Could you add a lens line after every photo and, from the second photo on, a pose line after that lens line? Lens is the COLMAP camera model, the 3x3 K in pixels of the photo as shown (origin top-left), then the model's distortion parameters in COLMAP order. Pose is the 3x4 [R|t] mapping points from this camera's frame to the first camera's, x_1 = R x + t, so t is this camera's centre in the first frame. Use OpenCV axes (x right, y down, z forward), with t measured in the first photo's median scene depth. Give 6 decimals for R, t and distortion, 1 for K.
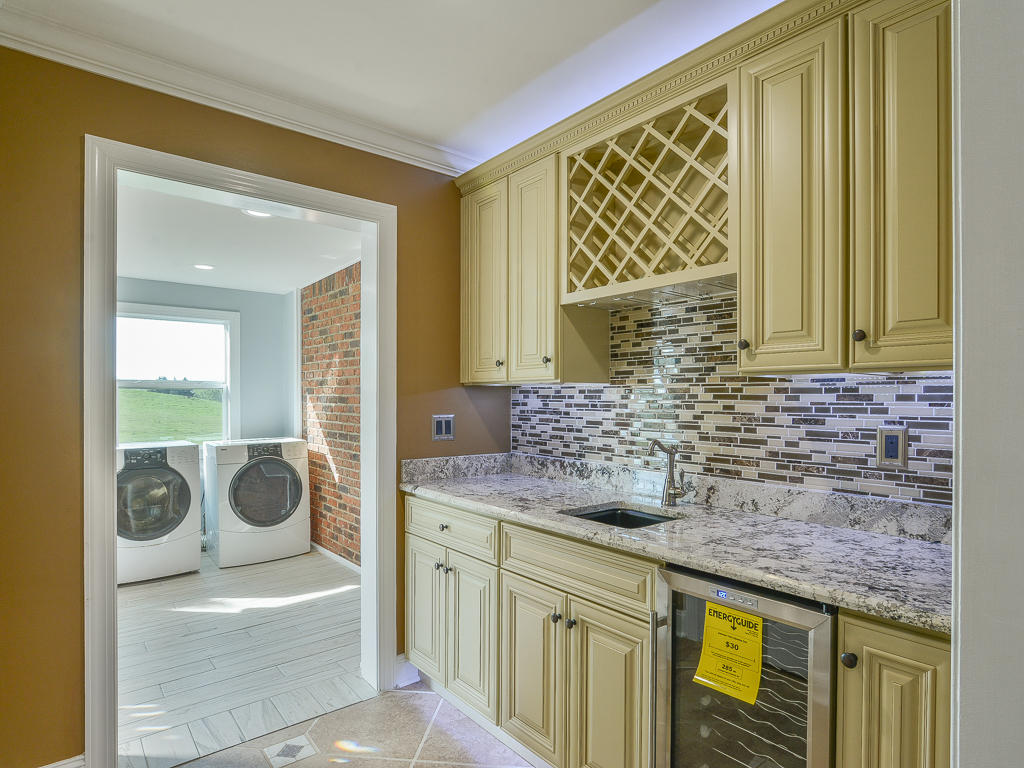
lens RADIAL K [[559.9, 0, 518.2], [0, 559.9, 405.2], [0, 0, 1]] dist [-0.009869, -0.001034]
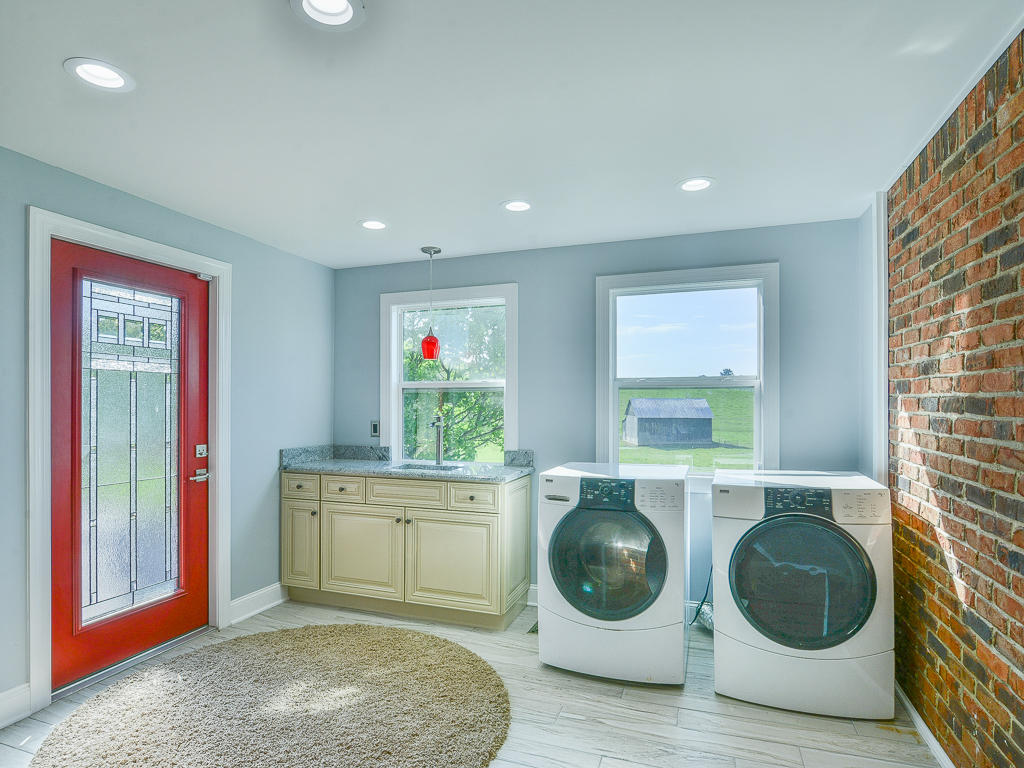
lens RADIAL K [[559.9, 0, 518.2], [0, 559.9, 405.2], [0, 0, 1]] dist [-0.009869, -0.001034]
pose [[0.523701, 0.003788, -0.851894, -0.139065], [-0.007771, 0.999970, -0.000331, -0.006802], [0.851867, 0.006794, 0.523715, 0.482730]]
